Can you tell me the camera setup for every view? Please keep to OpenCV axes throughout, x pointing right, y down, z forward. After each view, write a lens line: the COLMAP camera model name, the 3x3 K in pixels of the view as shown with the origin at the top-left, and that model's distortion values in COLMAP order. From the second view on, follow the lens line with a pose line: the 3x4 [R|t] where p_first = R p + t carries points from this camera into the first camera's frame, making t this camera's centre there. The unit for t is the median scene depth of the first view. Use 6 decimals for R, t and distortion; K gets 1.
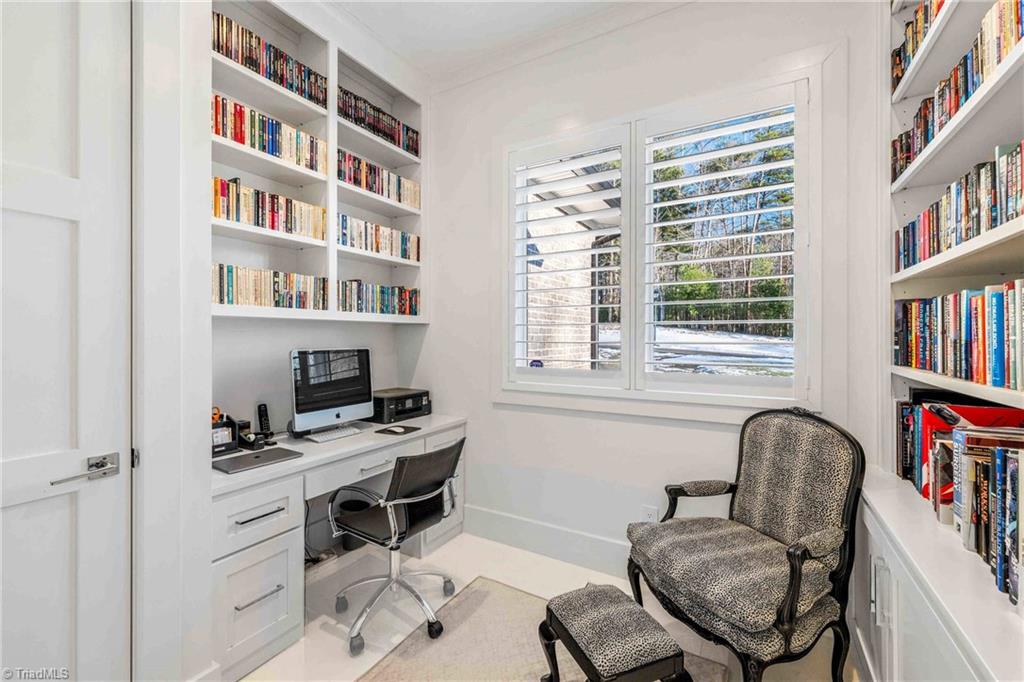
lens RADIAL K [[430.7, 0, 516.1], [0, 430.7, 337.1], [0, 0, 1]] dist [-0.000887, -0.000101]
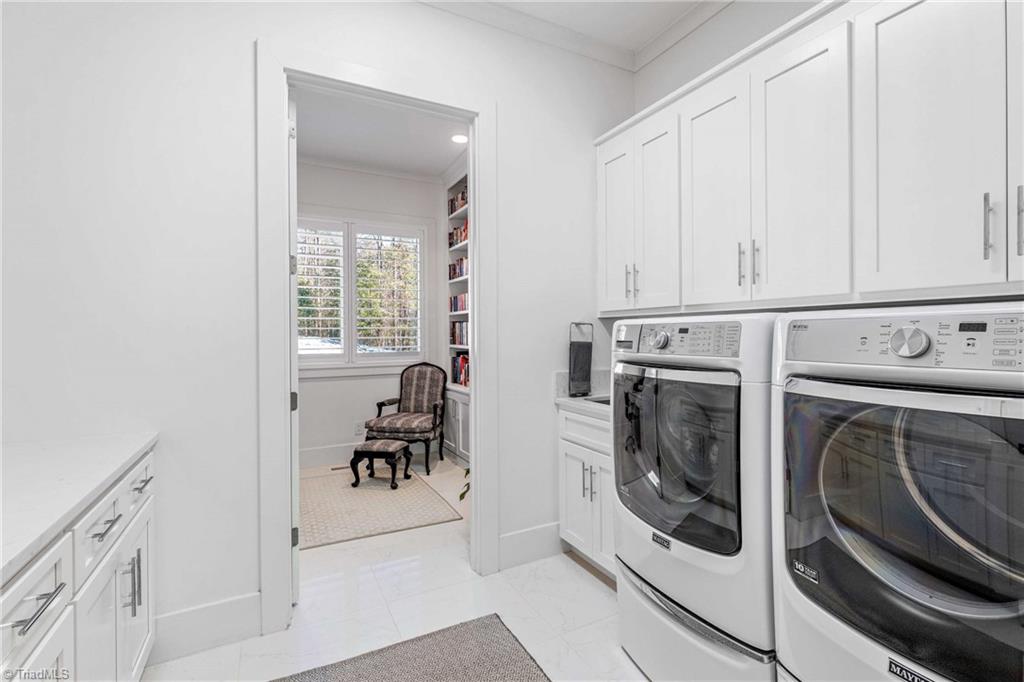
lens RADIAL K [[461.9, 0, 513.6], [0, 461.9, 335.6], [0, 0, 1]] dist [-0.000671, -0.000182]
pose [[0.553522, -0.011079, 0.832761, -1.411395], [0.007487, 0.999937, 0.008326, -0.015008], [-0.832801, 0.001626, 0.553570, -1.021872]]
